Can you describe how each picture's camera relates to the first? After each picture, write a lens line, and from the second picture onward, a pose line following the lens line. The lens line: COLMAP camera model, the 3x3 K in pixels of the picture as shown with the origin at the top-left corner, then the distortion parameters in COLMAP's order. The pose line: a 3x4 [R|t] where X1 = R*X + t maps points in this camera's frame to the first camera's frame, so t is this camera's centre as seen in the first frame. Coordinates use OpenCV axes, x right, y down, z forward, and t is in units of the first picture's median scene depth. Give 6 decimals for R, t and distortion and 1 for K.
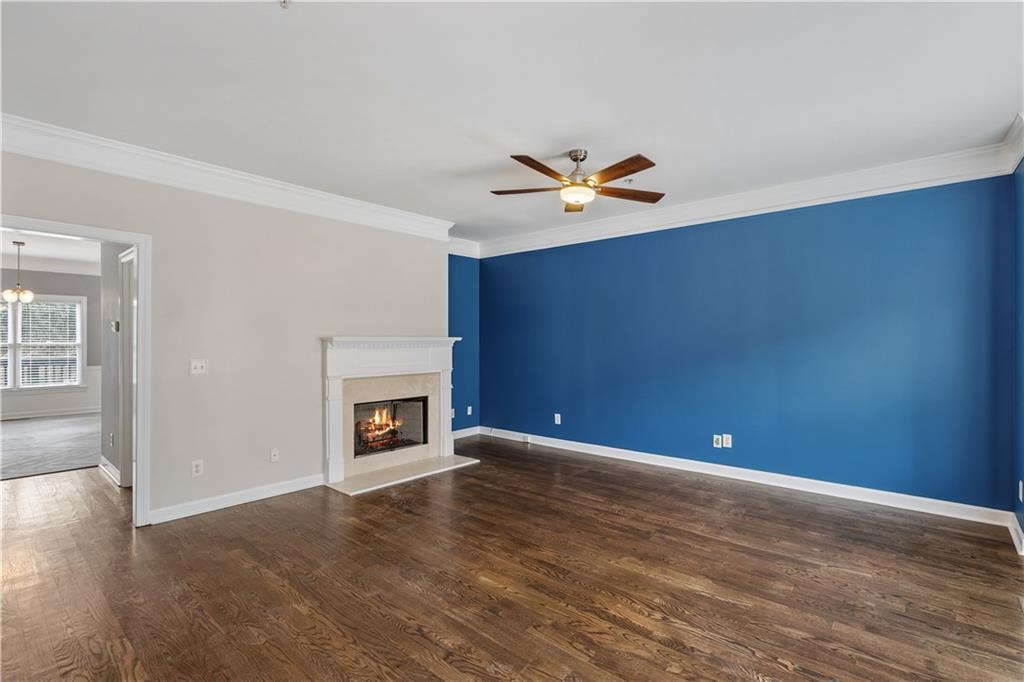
lens RADIAL K [[471.9, 0, 516.2], [0, 471.9, 342.0], [0, 0, 1]] dist [-0.009769, 0.000226]
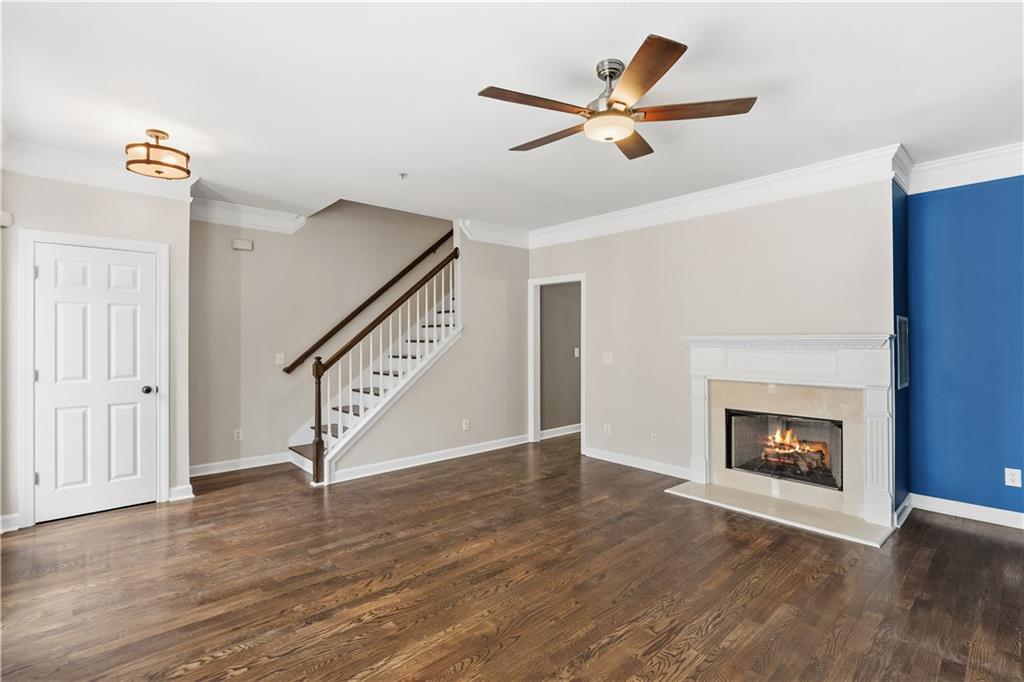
lens RADIAL K [[471.9, 0, 516.2], [0, 471.9, 342.0], [0, 0, 1]] dist [-0.009769, 0.000226]
pose [[-0.109540, 0.007273, -0.993956, 0.849824], [-0.002848, 0.999967, 0.007631, -0.005347], [0.993978, 0.003667, -0.109516, 0.967132]]
